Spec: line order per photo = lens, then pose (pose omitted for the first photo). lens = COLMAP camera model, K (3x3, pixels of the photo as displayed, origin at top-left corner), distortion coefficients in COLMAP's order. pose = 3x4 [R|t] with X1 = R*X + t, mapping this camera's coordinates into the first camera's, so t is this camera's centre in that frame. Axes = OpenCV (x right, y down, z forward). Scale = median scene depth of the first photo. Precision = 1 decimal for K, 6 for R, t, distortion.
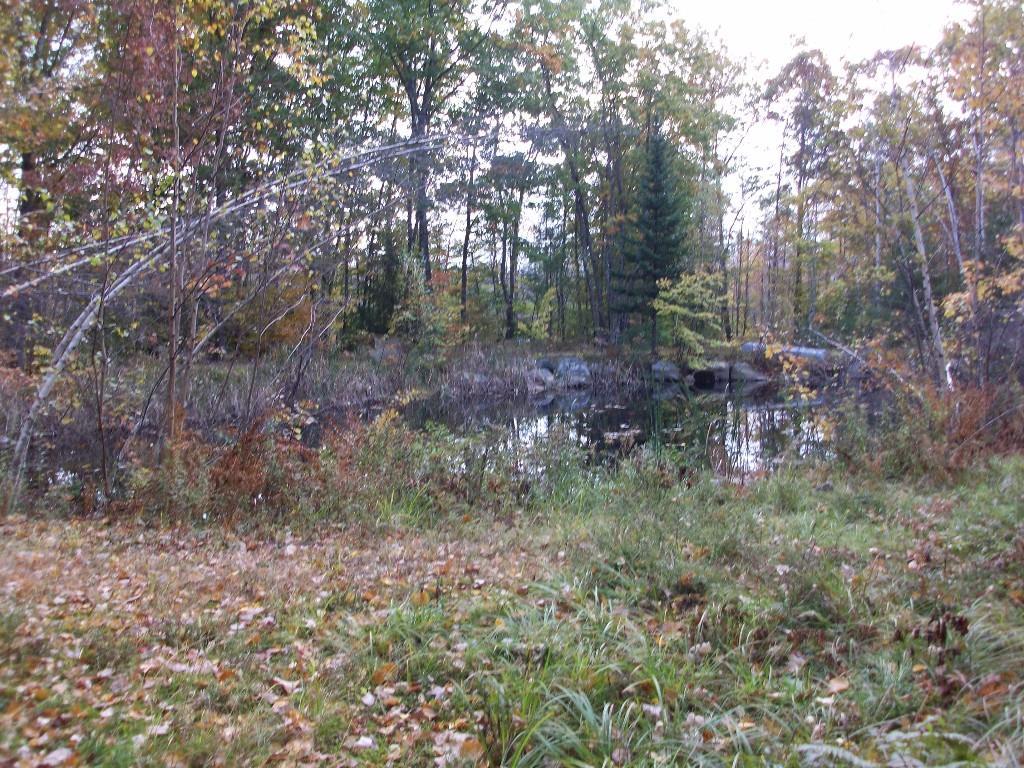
lens RADIAL K [[1017.5, 0, 512.2], [0, 1017.5, 381.8], [0, 0, 1]] dist [-0.080228, 0.000000]
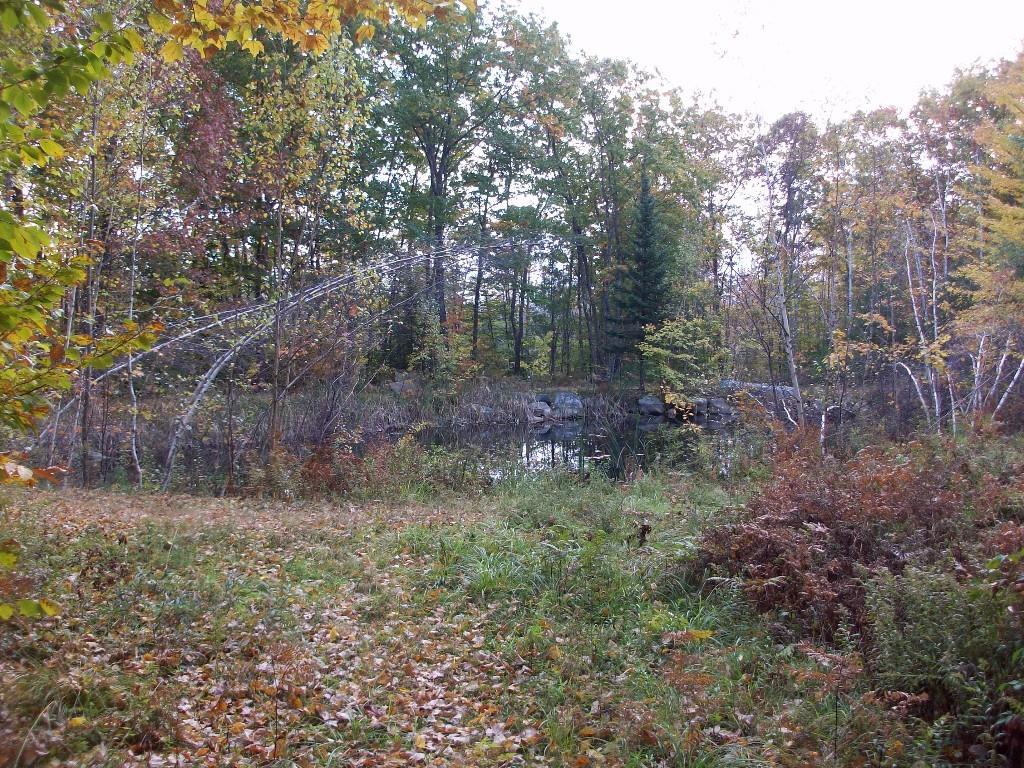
lens RADIAL K [[1017.5, 0, 511.5], [0, 1017.5, 387.0], [0, 0, 1]] dist [-0.080228, 0.000000]
pose [[0.999747, 0.012576, -0.018666, 0.016570], [-0.012992, 0.999666, -0.022360, -0.003254], [0.018378, 0.022597, 0.999576, -0.139192]]
